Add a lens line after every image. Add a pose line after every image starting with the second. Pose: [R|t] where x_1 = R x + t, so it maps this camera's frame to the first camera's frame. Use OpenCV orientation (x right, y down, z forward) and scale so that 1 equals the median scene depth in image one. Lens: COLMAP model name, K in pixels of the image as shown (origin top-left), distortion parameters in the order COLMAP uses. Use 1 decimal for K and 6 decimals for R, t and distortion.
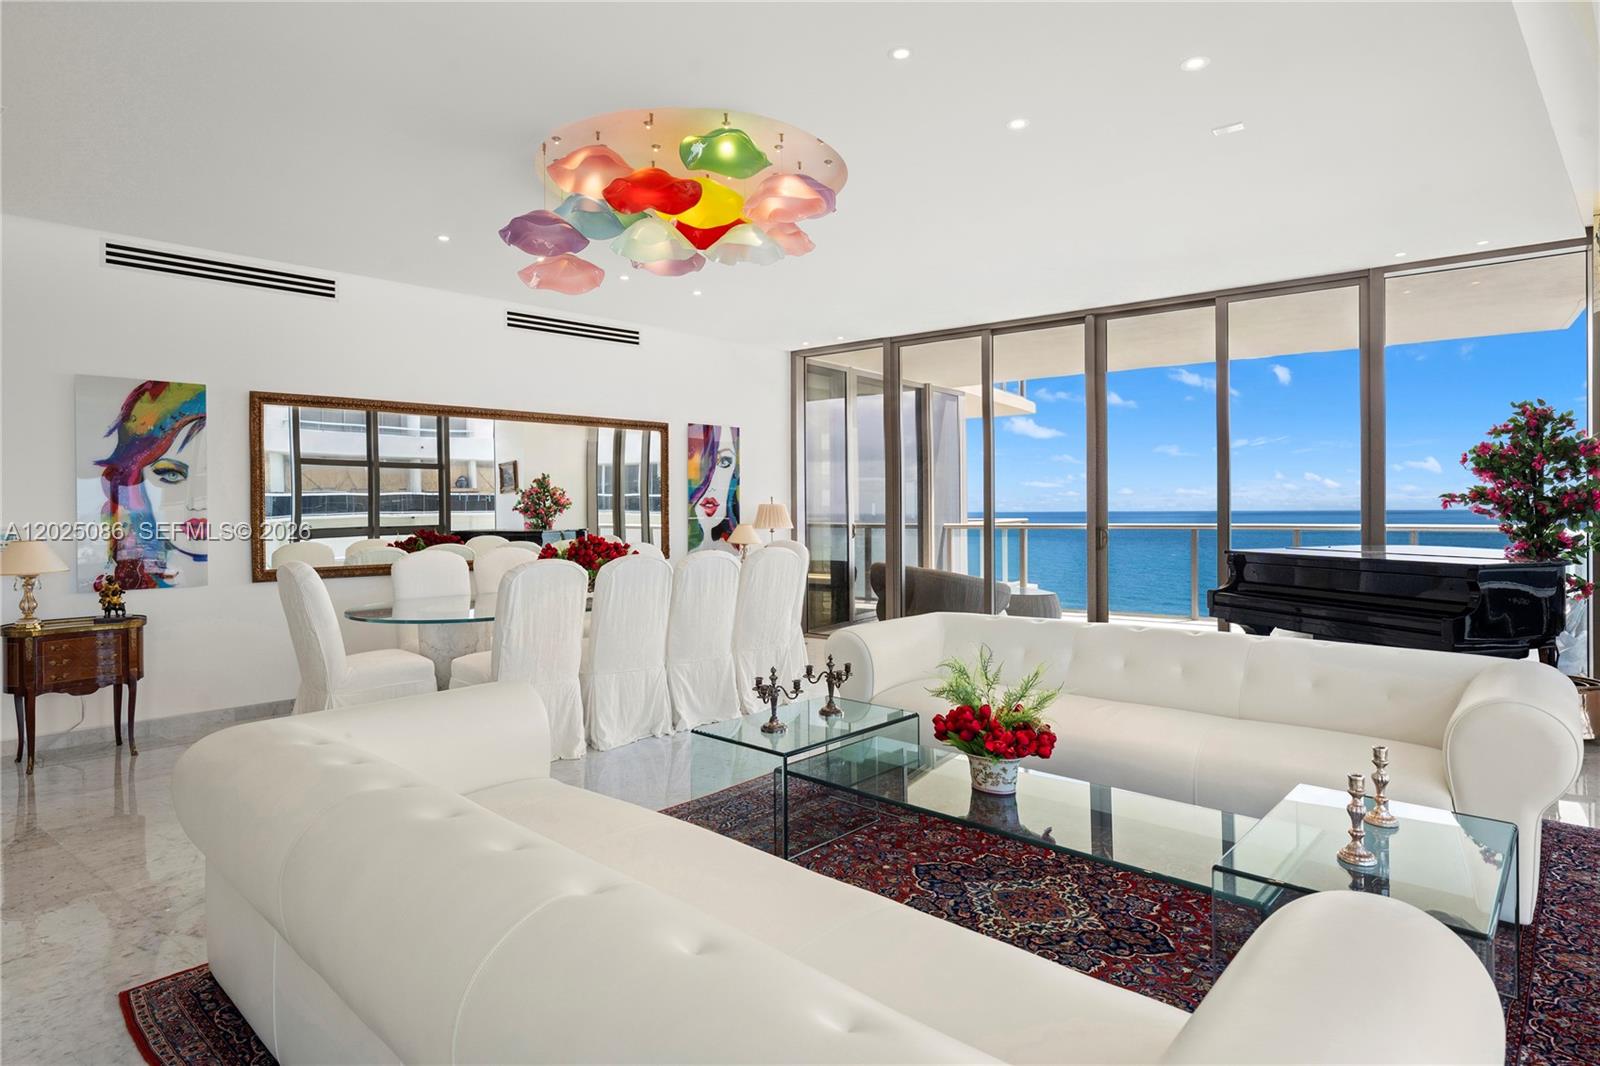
lens RADIAL K [[925.7, 0, 800.0], [0, 925.7, 533.0], [0, 0, 1]] dist [-0.003137, -0.000559]
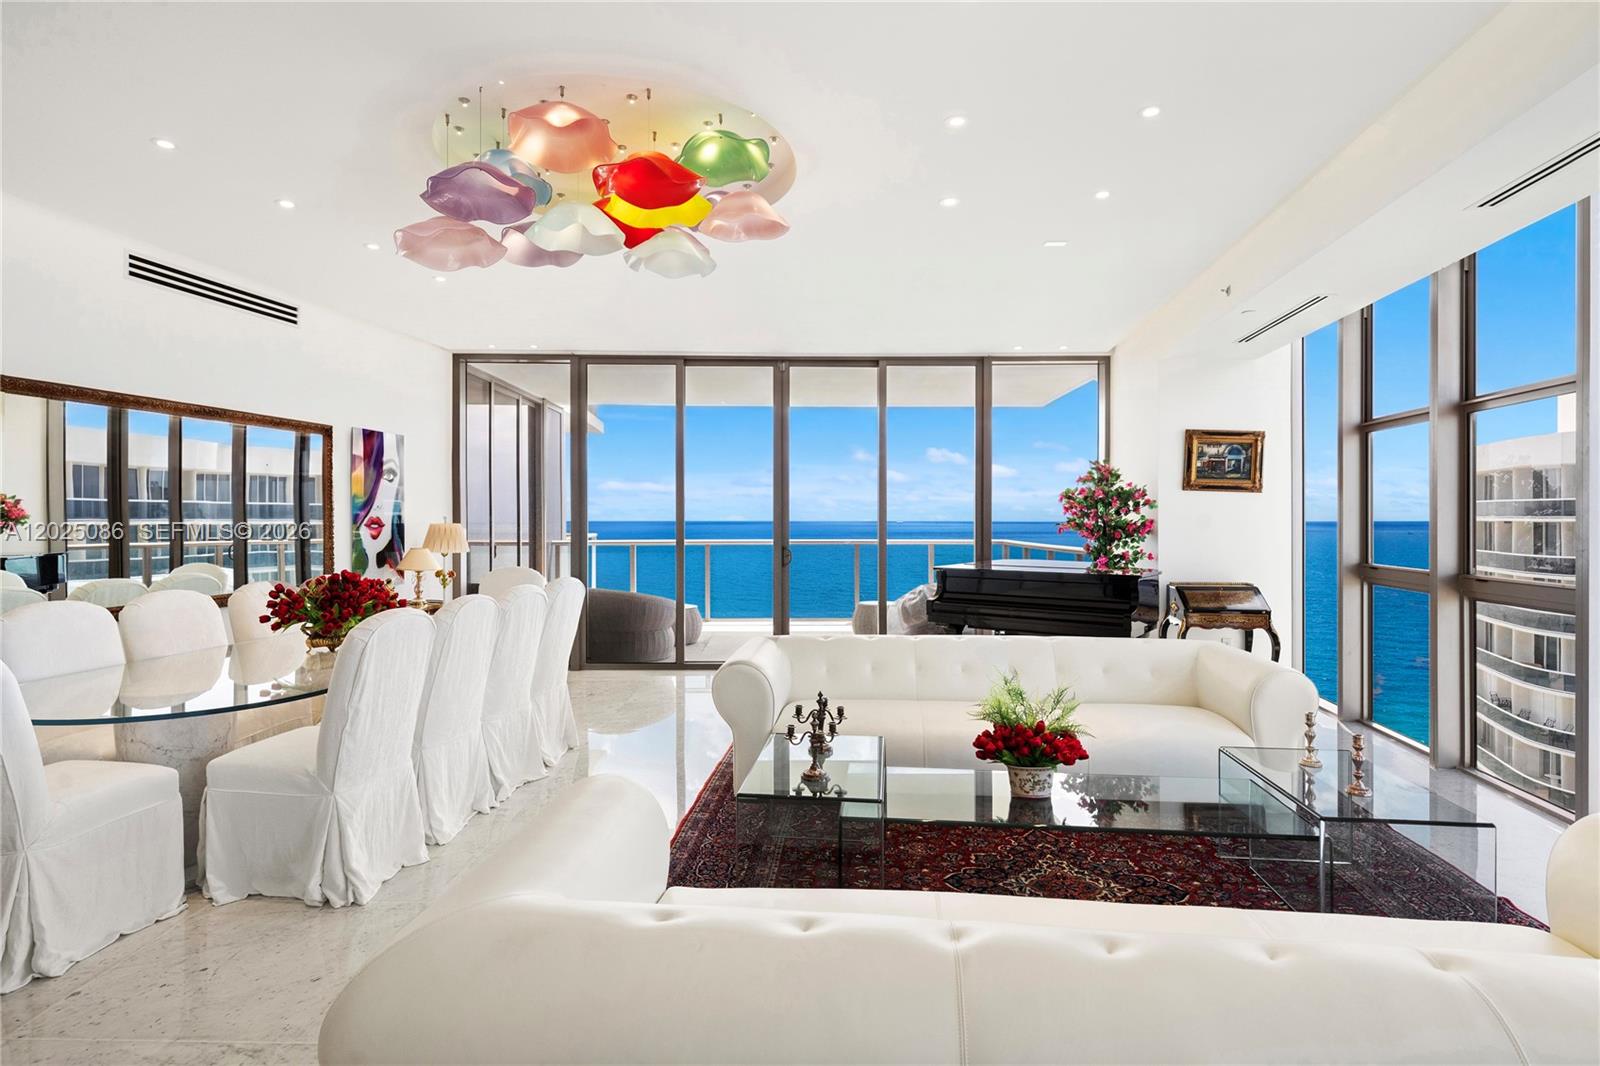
lens RADIAL K [[850.6, 0, 800.0], [0, 850.6, 533.0], [0, 0, 1]] dist [-0.000057, 0.000530]
pose [[0.778412, -0.003463, 0.627745, -0.373065], [0.007566, 0.999964, -0.003866, -0.023275], [-0.627709, 0.007759, 0.778410, 0.204828]]
